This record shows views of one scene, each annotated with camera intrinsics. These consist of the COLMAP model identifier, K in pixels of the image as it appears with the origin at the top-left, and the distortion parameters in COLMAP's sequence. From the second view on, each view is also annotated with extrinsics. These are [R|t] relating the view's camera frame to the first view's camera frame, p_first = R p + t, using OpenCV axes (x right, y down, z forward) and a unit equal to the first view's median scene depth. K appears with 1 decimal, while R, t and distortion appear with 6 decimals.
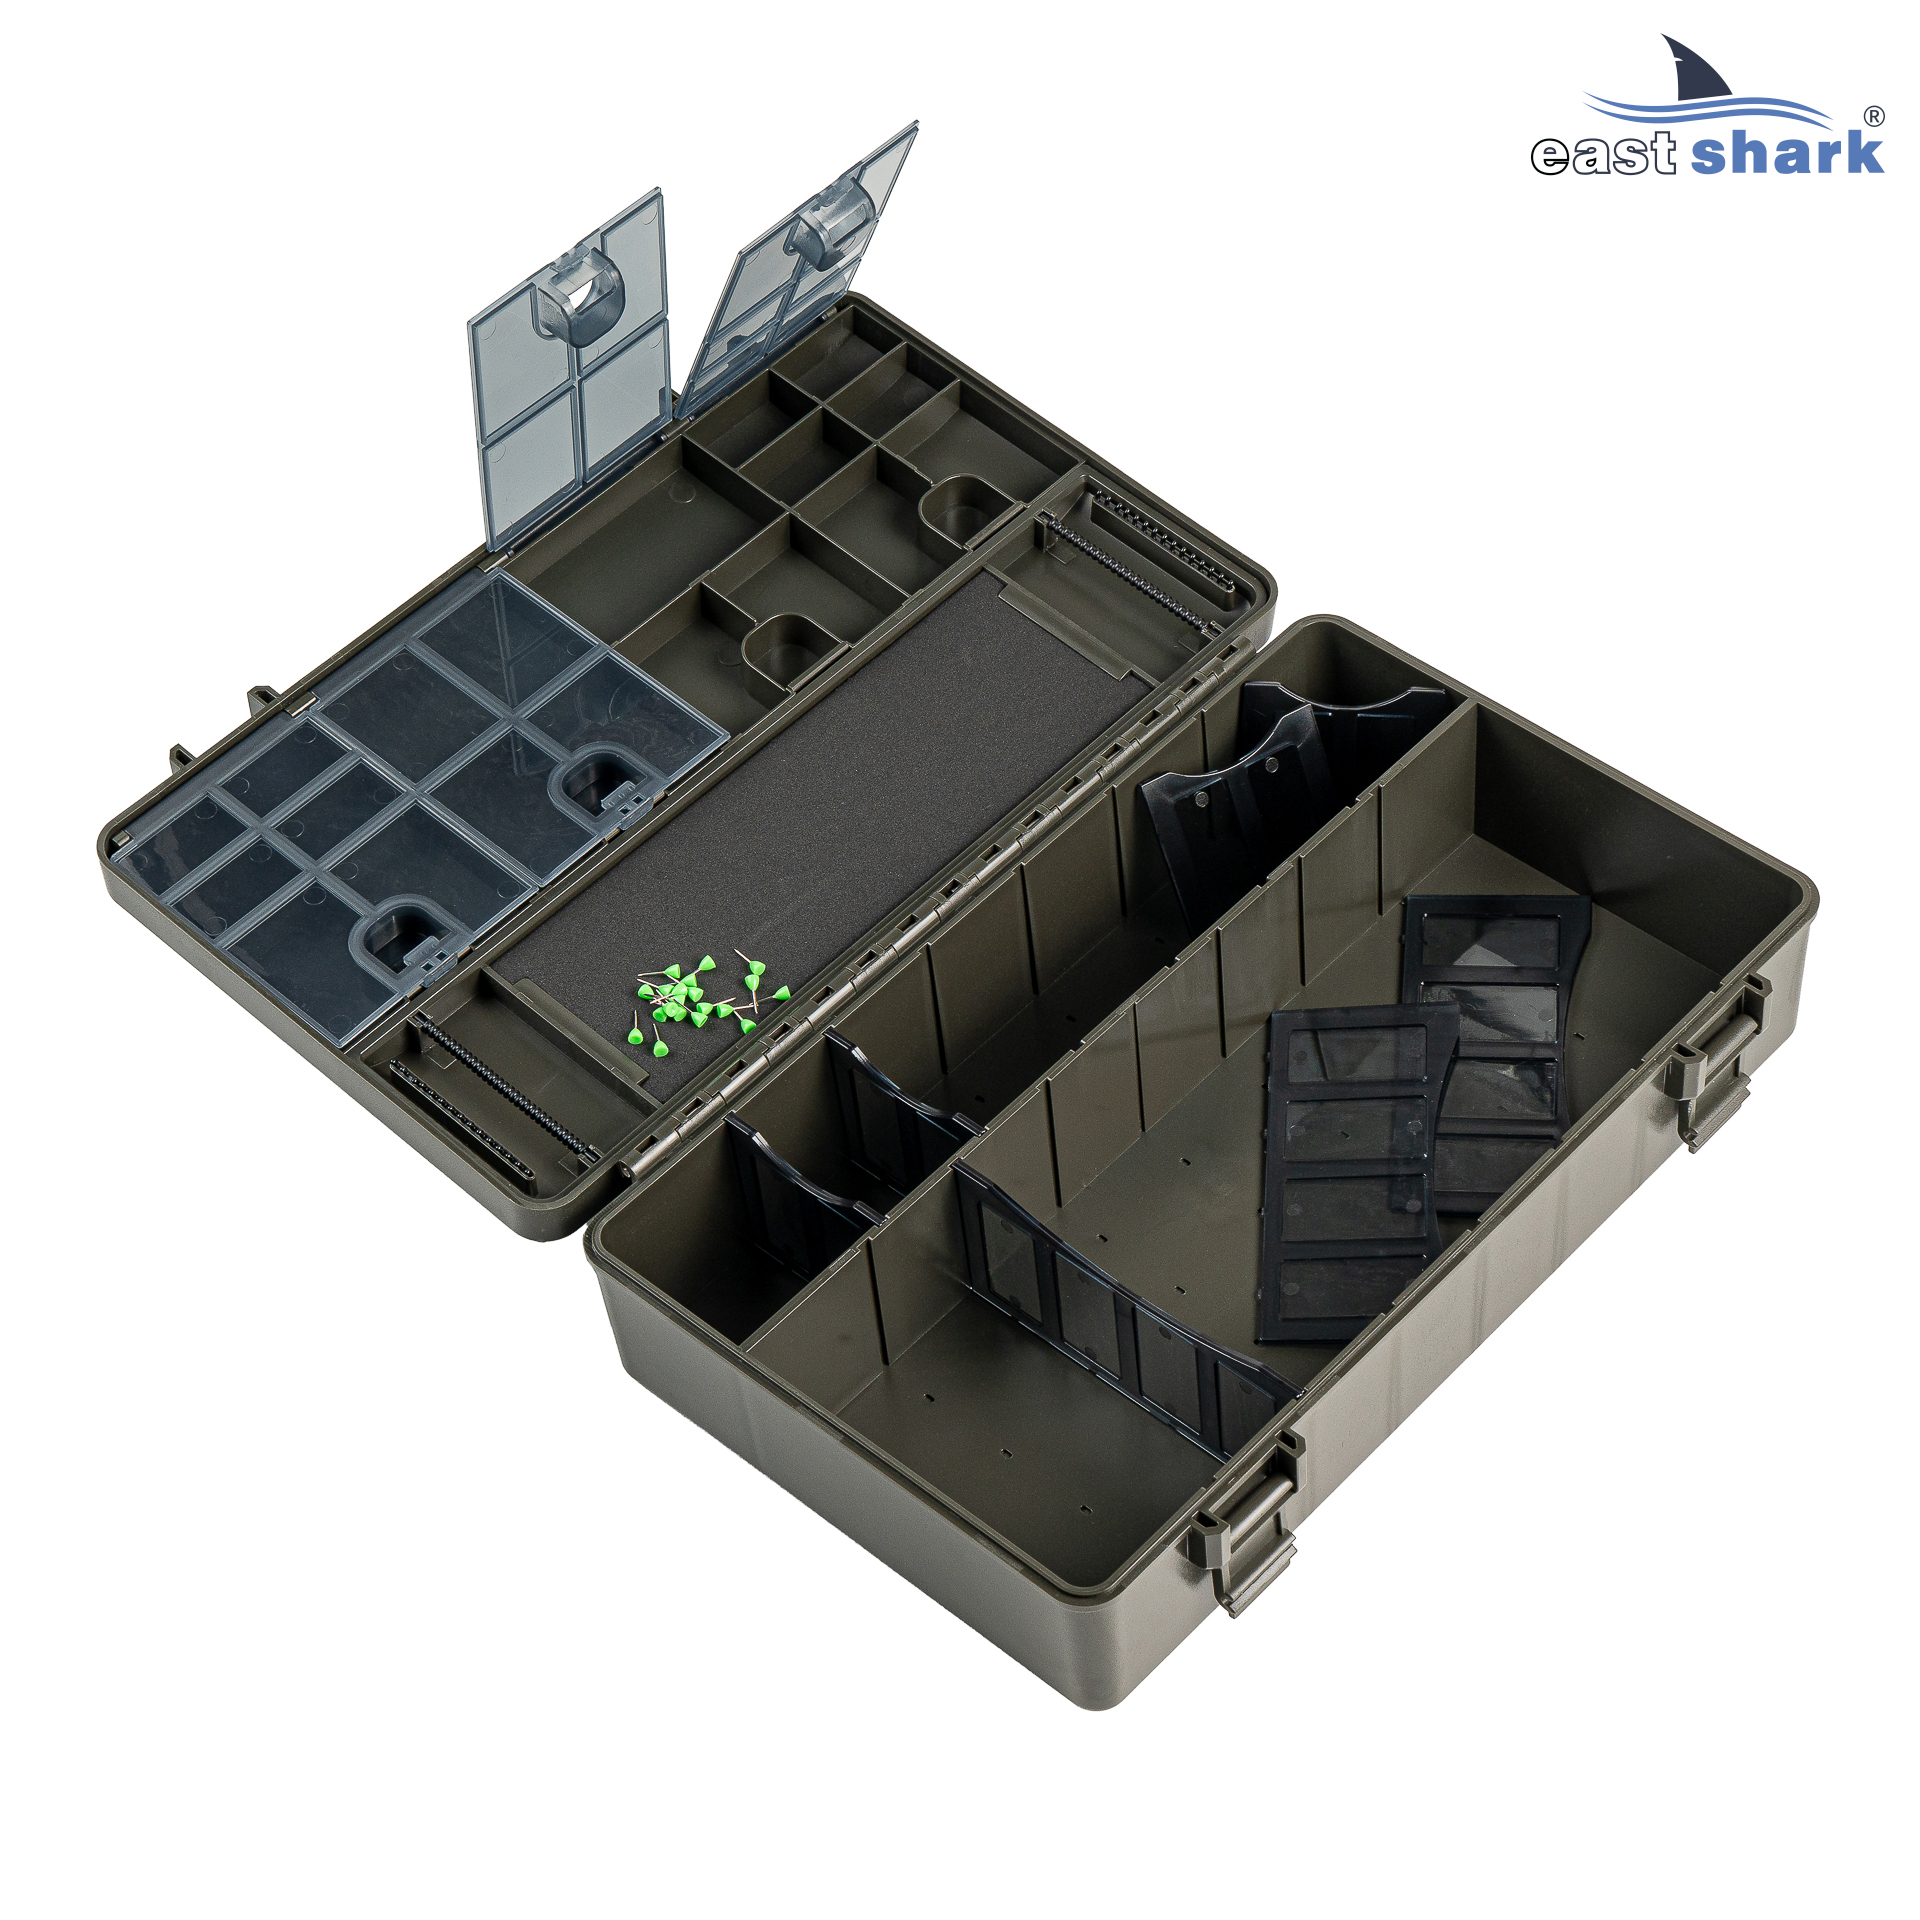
lens RADIAL K [[4598.5, 0, 964.9], [0, 4598.5, 853.5], [0, 0, 1]] dist [0.066666, 0.151153]
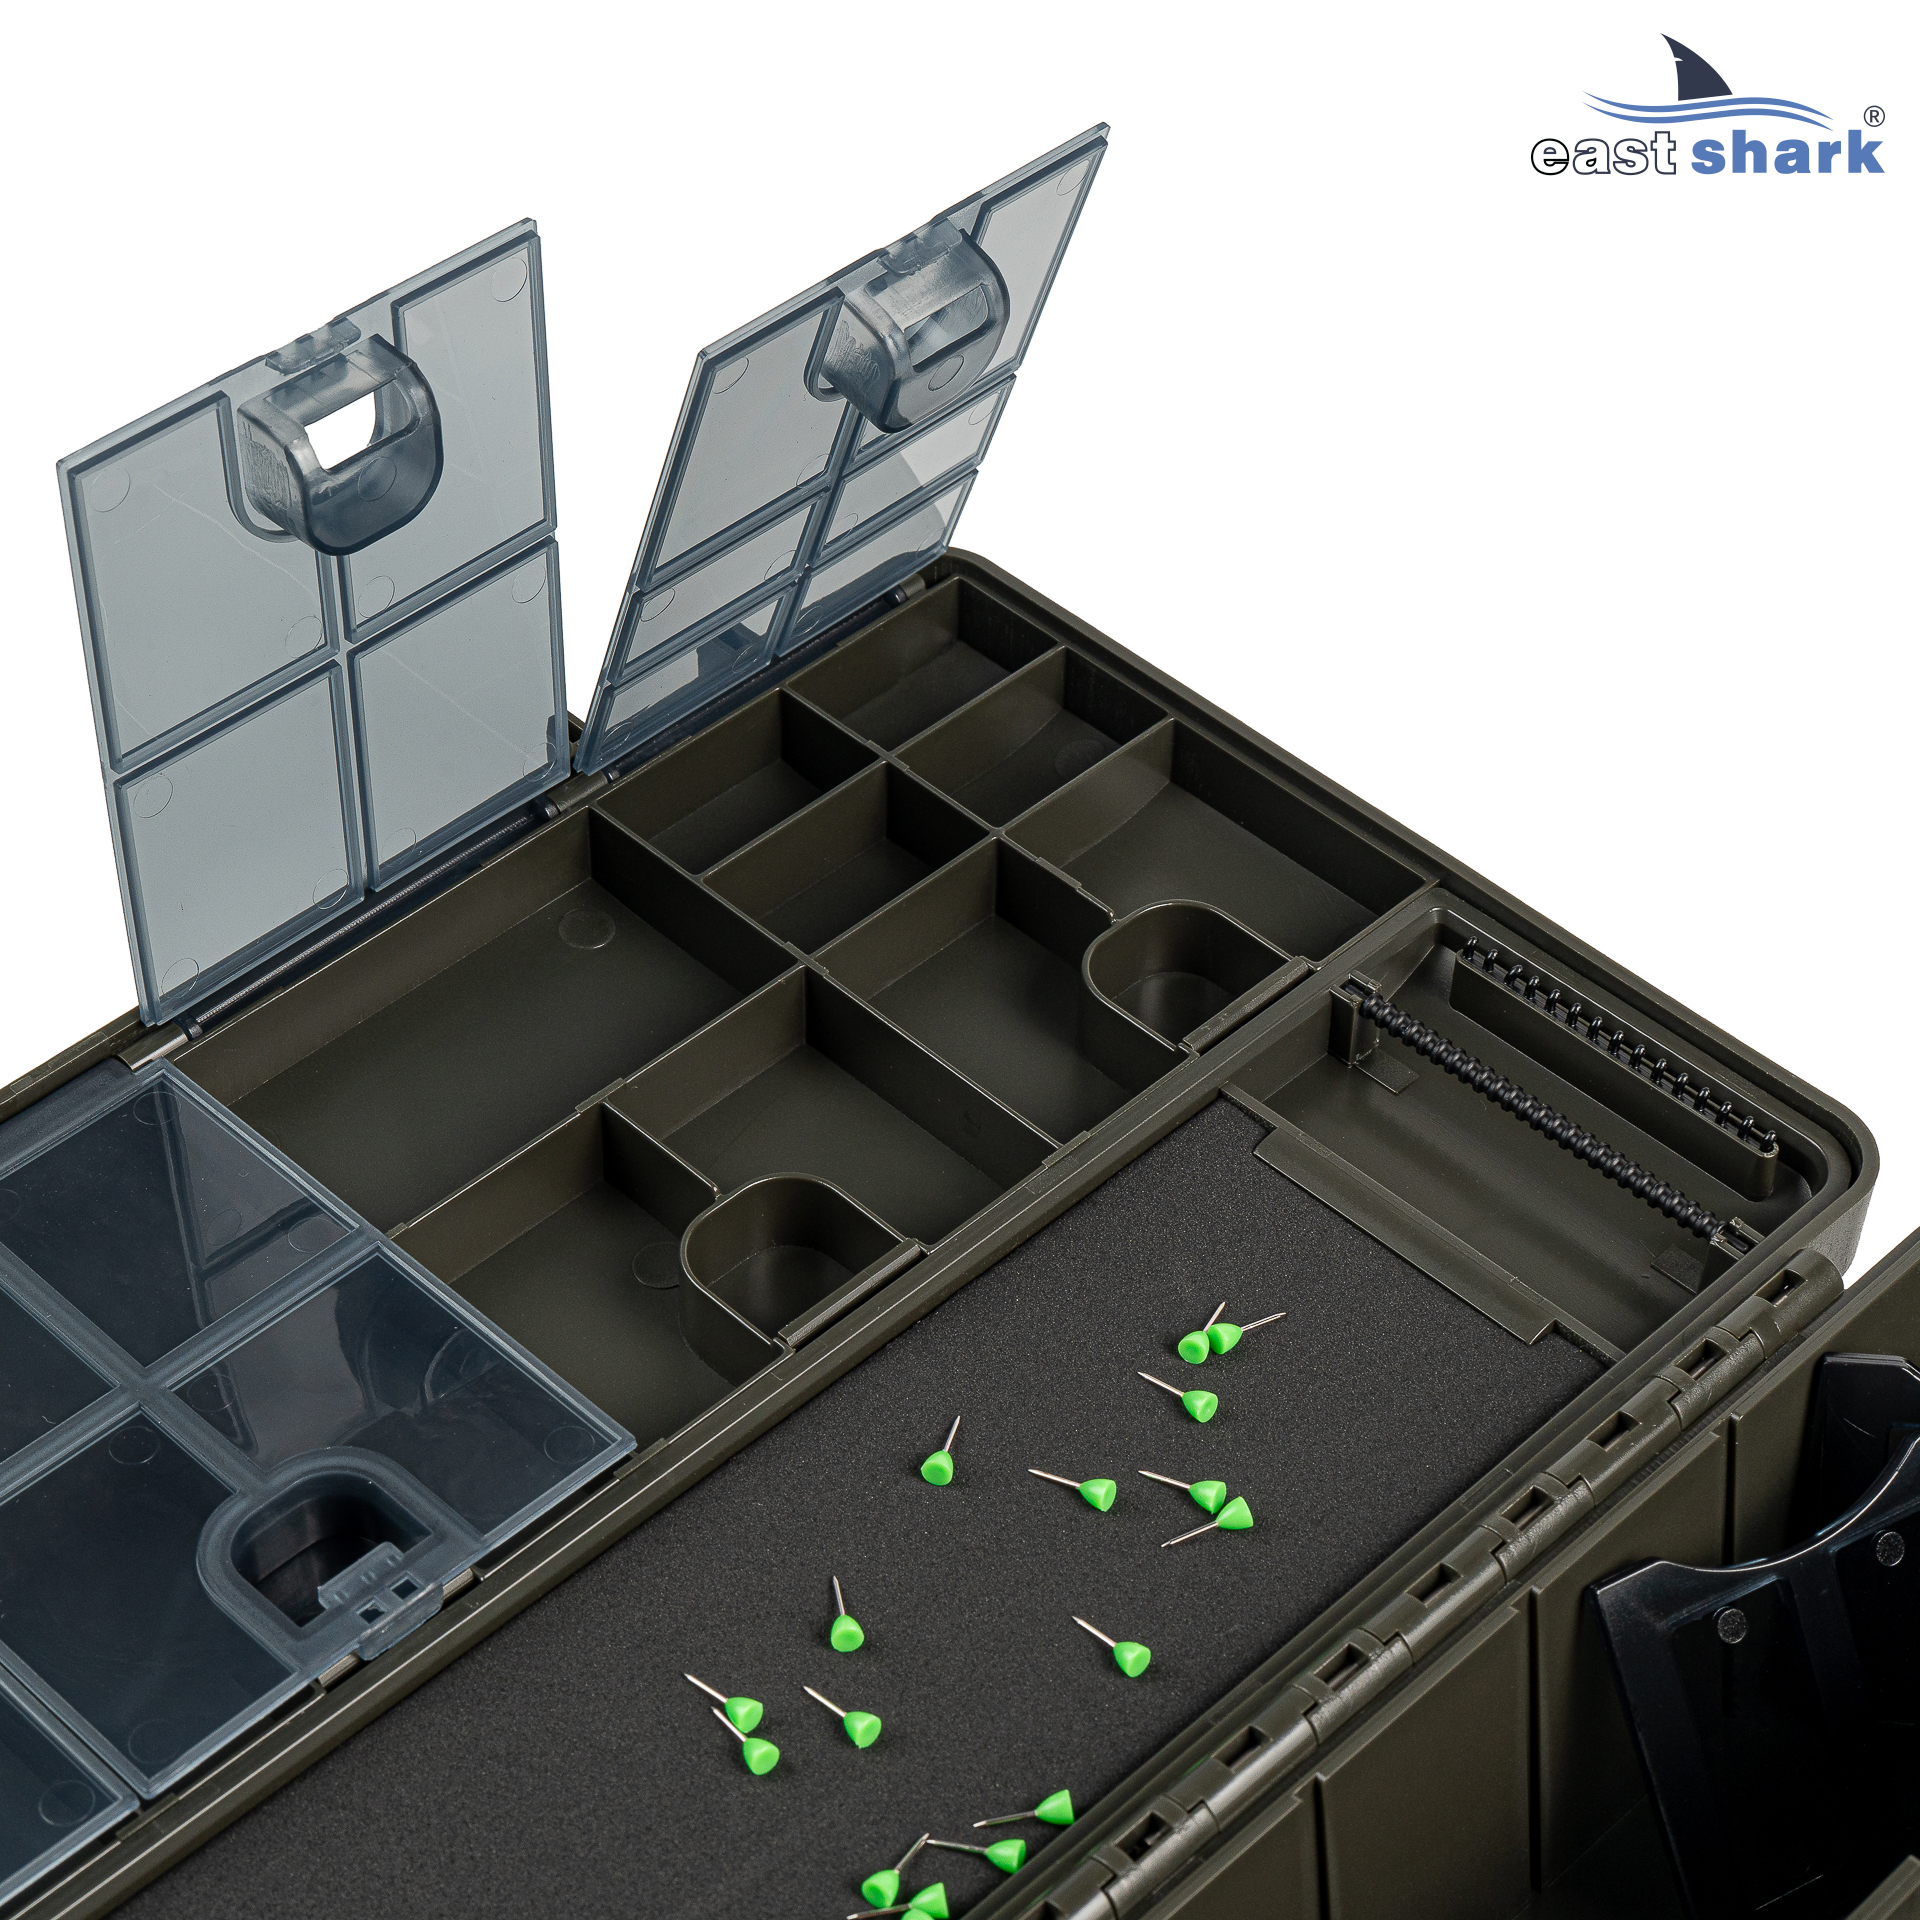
lens RADIAL K [[4251.0, 0, 960.0], [0, 4251.0, 960.0], [0, 0, 1]] dist [0.024032, -0.230344]
pose [[0.999128, 0.026519, -0.032237, -0.008927], [-0.030858, 0.989304, -0.142570, -0.014318], [0.028111, 0.143441, 0.989260, 0.594388]]
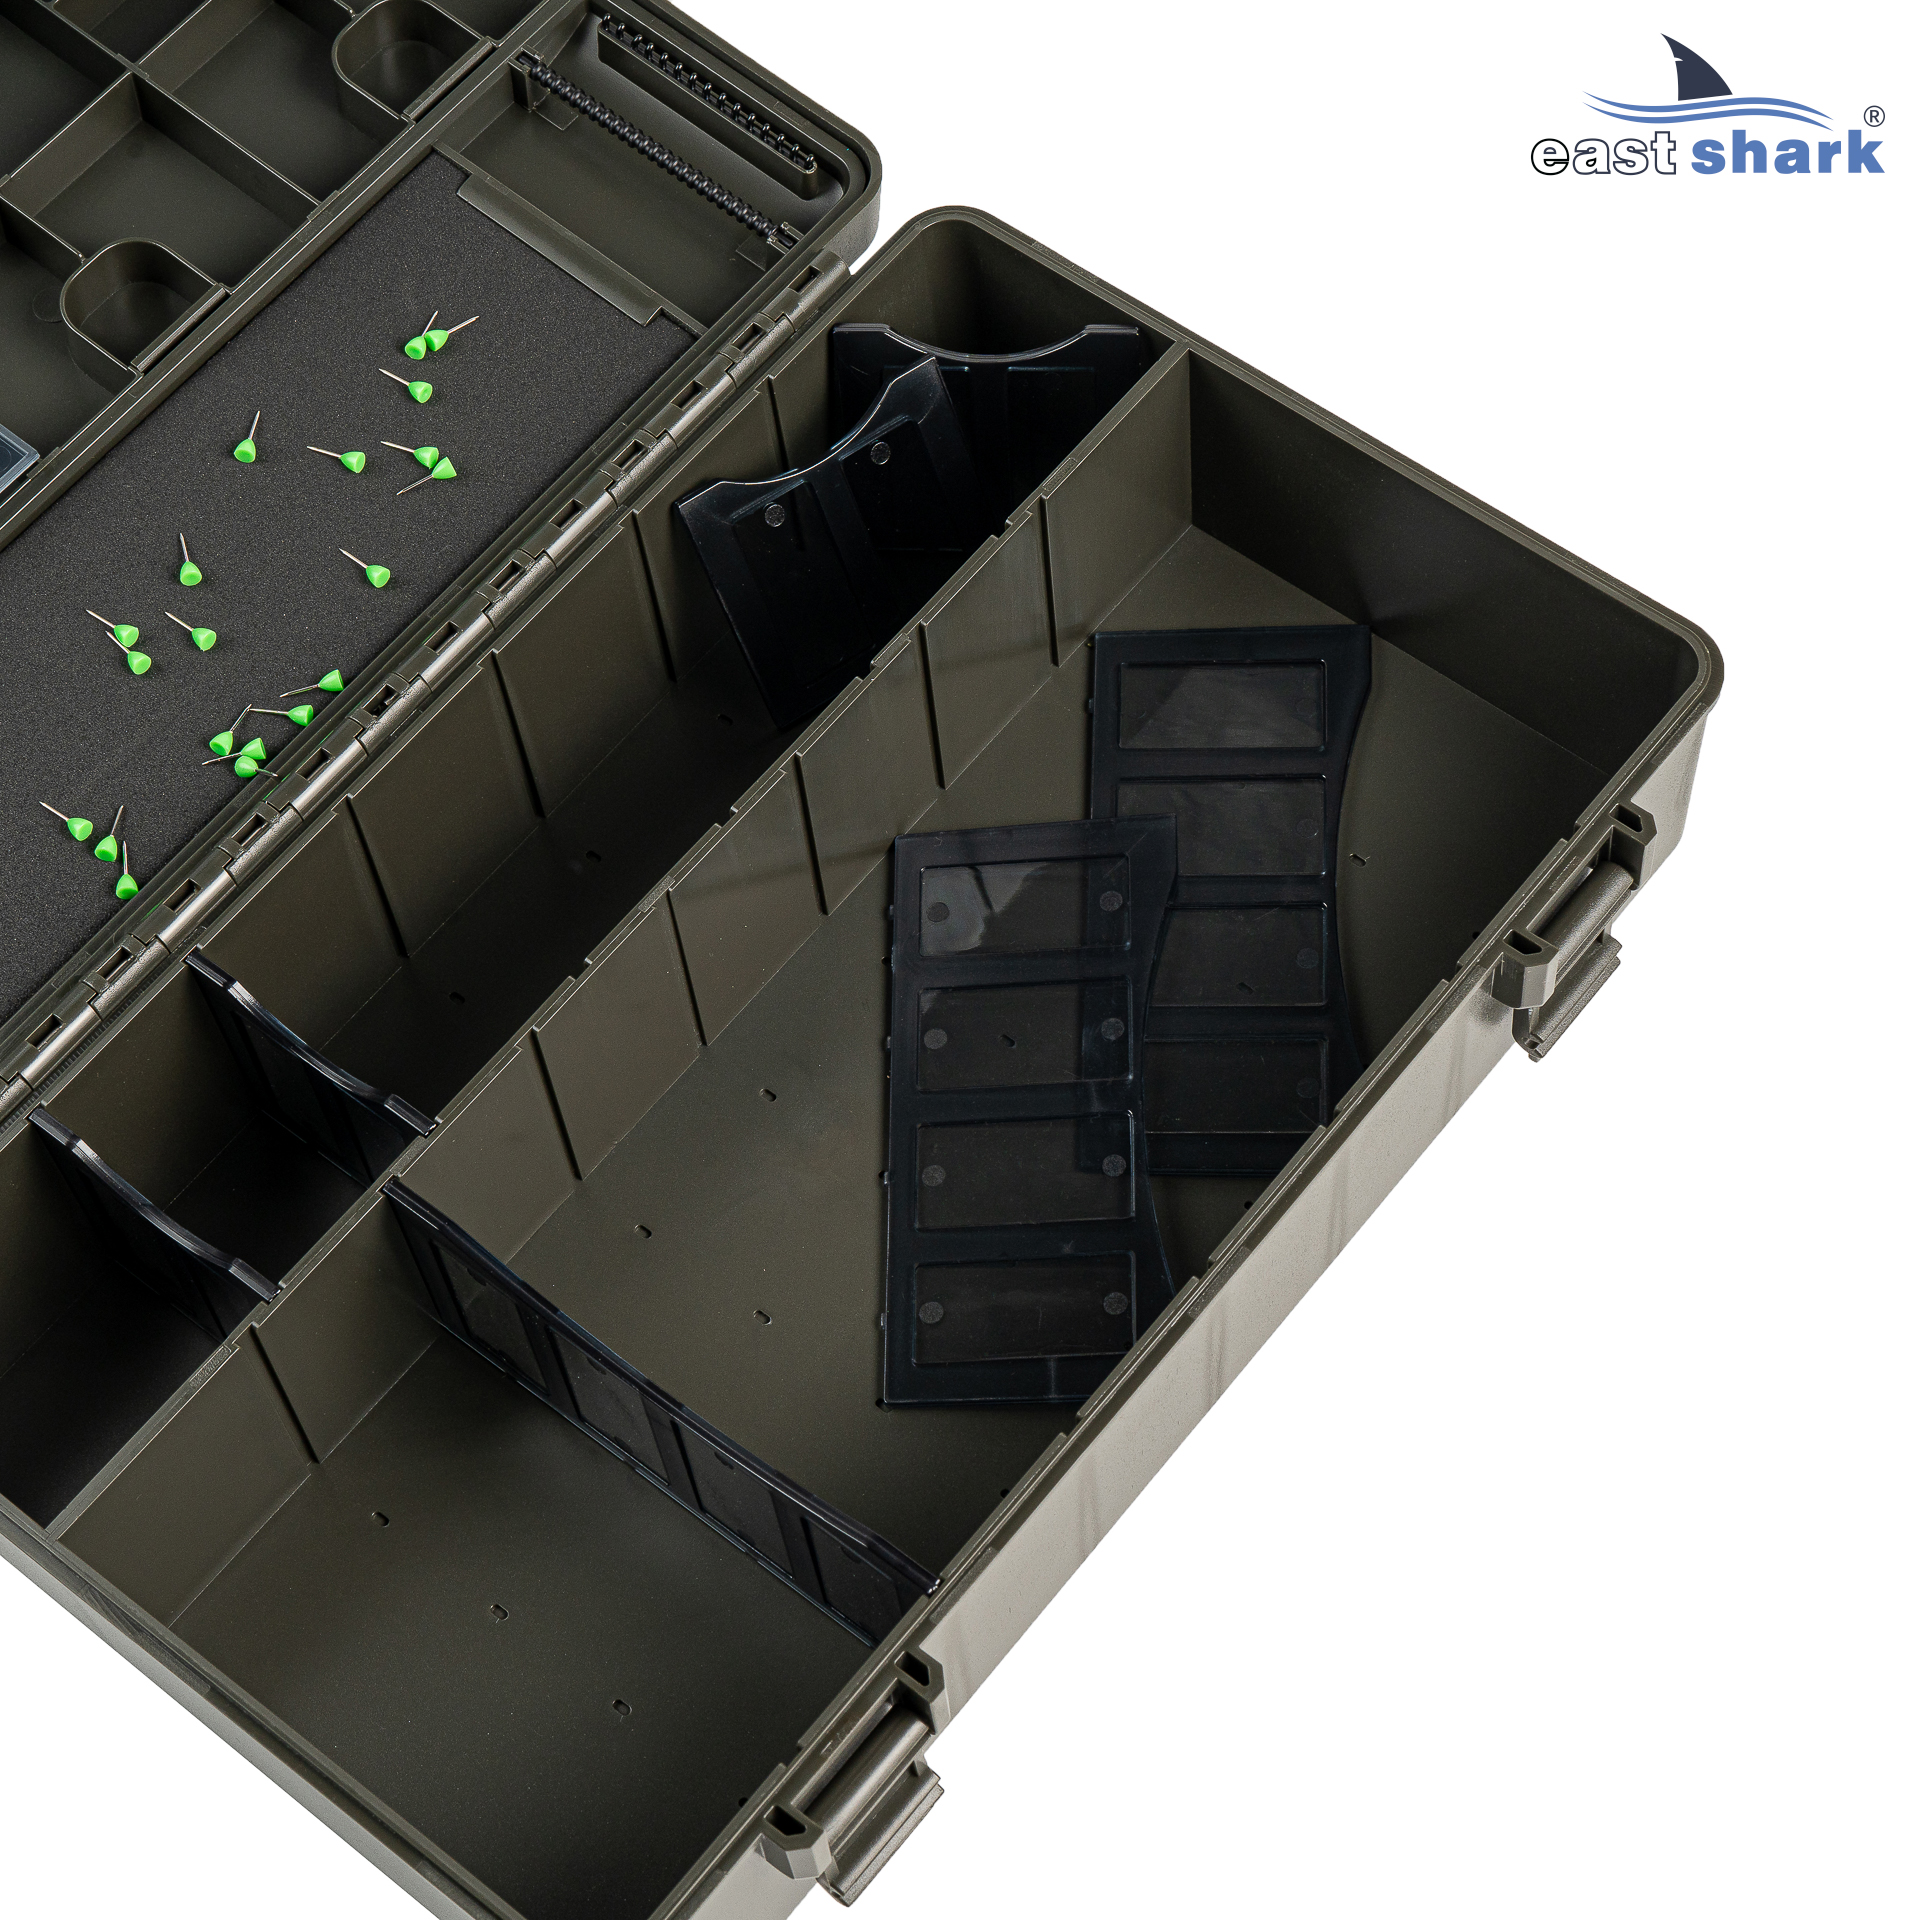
lens RADIAL K [[4291.2, 0, 953.4], [0, 4291.2, 863.2], [0, 0, 1]] dist [0.007335, 0.029450]
pose [[0.997982, -0.051832, 0.036685, 0.051544], [0.043529, 0.979016, 0.199082, -0.083091], [-0.046234, -0.197084, 0.979296, 0.389261]]
